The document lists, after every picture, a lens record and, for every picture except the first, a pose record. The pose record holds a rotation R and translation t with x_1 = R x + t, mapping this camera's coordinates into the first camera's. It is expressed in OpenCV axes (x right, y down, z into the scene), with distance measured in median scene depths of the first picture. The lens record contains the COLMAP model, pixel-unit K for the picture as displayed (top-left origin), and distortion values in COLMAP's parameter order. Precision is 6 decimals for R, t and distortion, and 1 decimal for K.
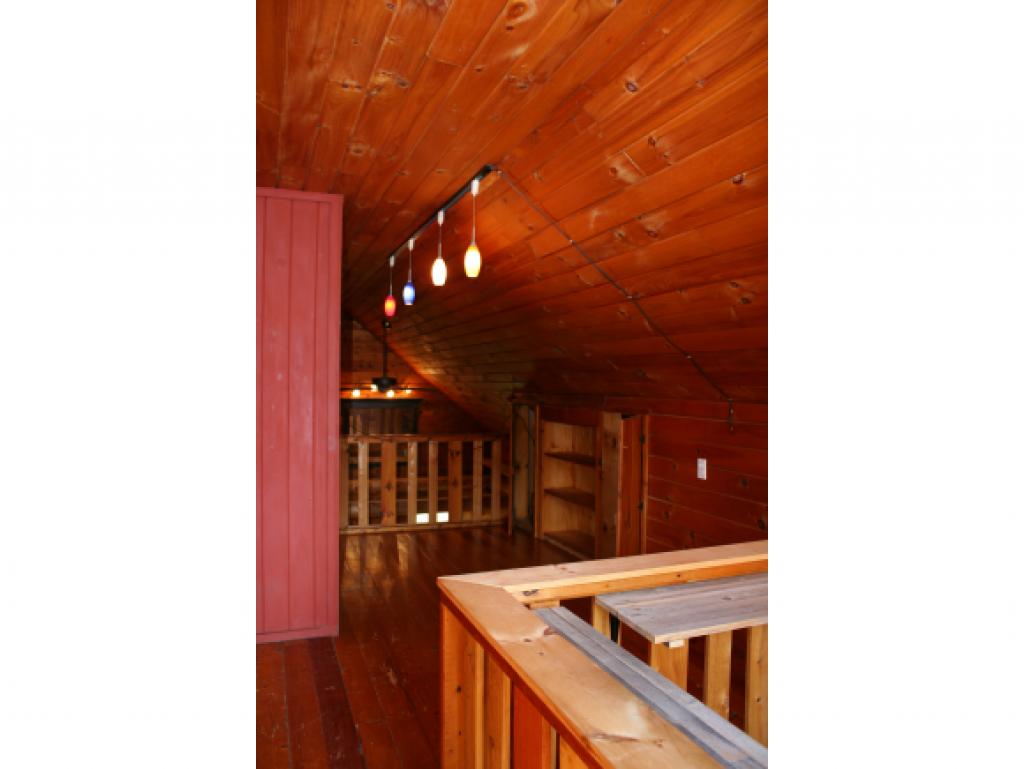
lens RADIAL K [[864.4, 0, 513.2], [0, 864.4, 368.7], [0, 0, 1]] dist [-0.058940, 0.005696]
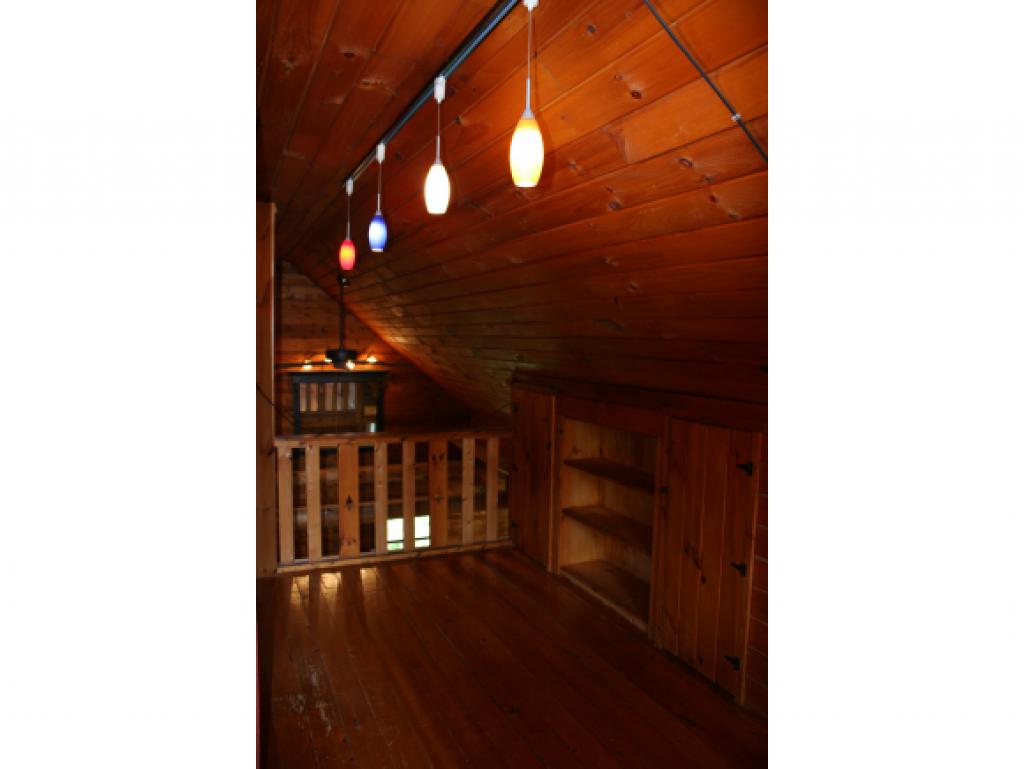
lens RADIAL K [[791.4, 0, 512.0], [0, 791.4, 384.5], [0, 0, 1]] dist [-0.115613, 0.003309]
pose [[0.998154, -0.000953, 0.060726, -0.046101], [-0.004198, 0.996402, 0.084646, -0.022048], [-0.060589, -0.084744, 0.994559, 0.334766]]
